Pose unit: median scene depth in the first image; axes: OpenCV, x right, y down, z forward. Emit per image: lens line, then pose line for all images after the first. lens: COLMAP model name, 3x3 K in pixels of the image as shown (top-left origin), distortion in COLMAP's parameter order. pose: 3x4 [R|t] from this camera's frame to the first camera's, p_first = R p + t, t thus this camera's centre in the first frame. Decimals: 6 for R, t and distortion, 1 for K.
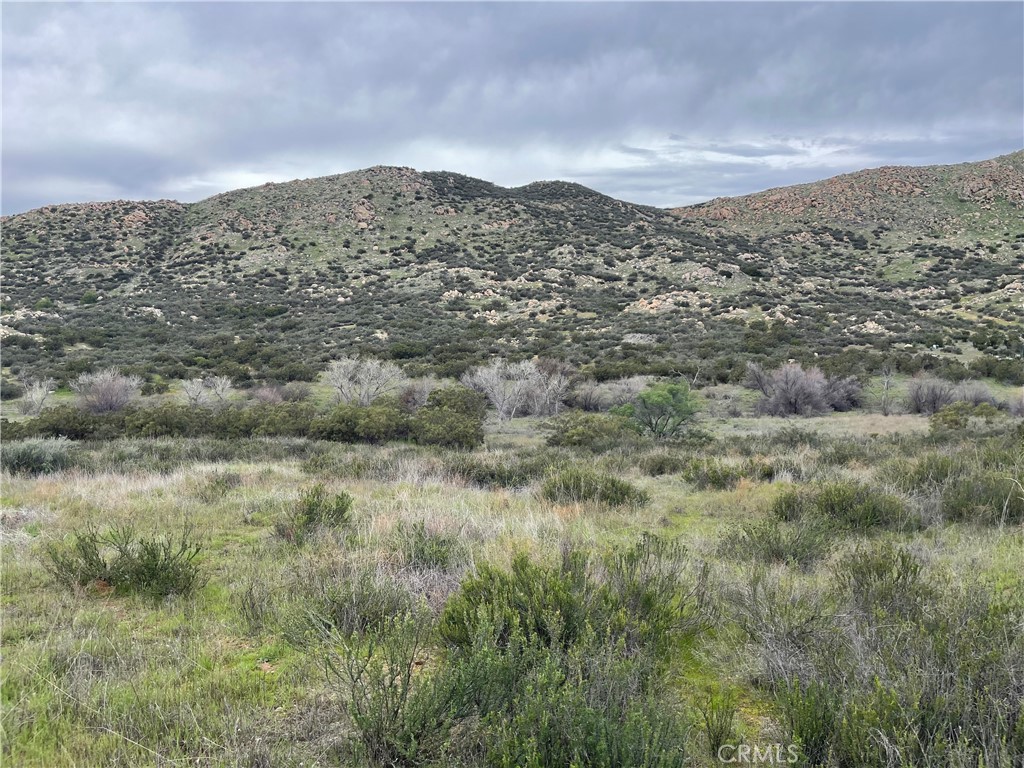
lens RADIAL K [[782.8, 0, 509.3], [0, 782.8, 383.4], [0, 0, 1]] dist [0.064991, -0.086235]
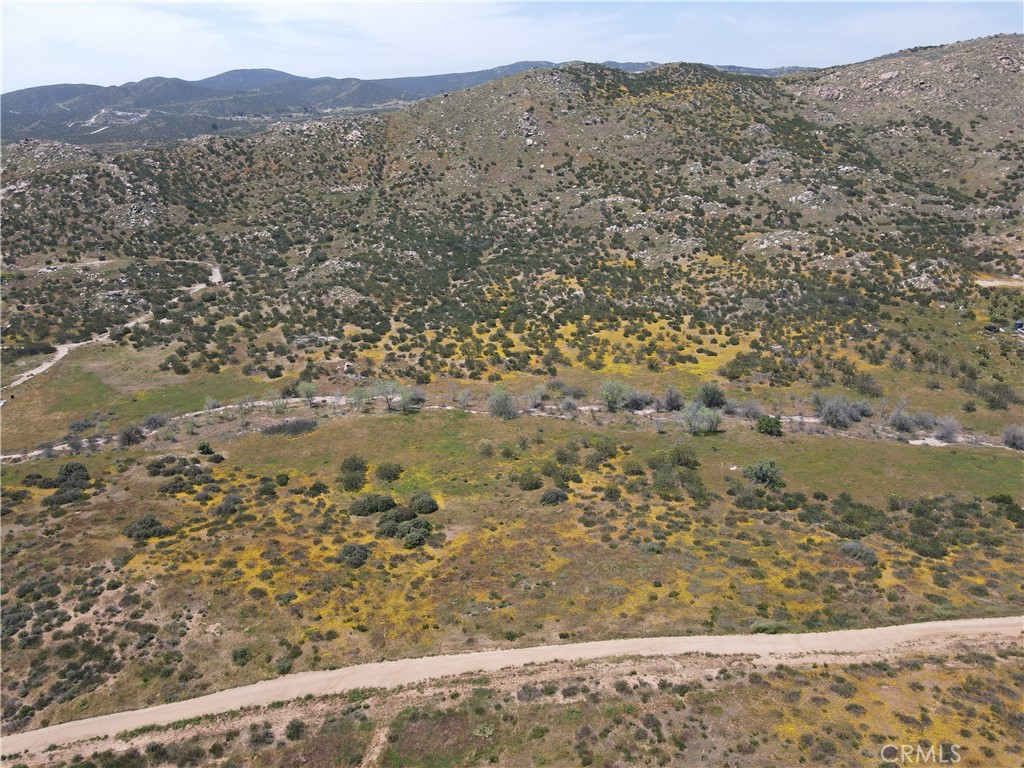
lens RADIAL K [[757.1, 0, 514.0], [0, 757.1, 381.6], [0, 0, 1]] dist [0.025841, -0.000396]
pose [[0.993473, 0.026294, -0.110996, -0.073852], [0.004577, 0.963099, 0.269110, -0.176024], [0.113976, -0.267862, 0.956692, -0.288390]]
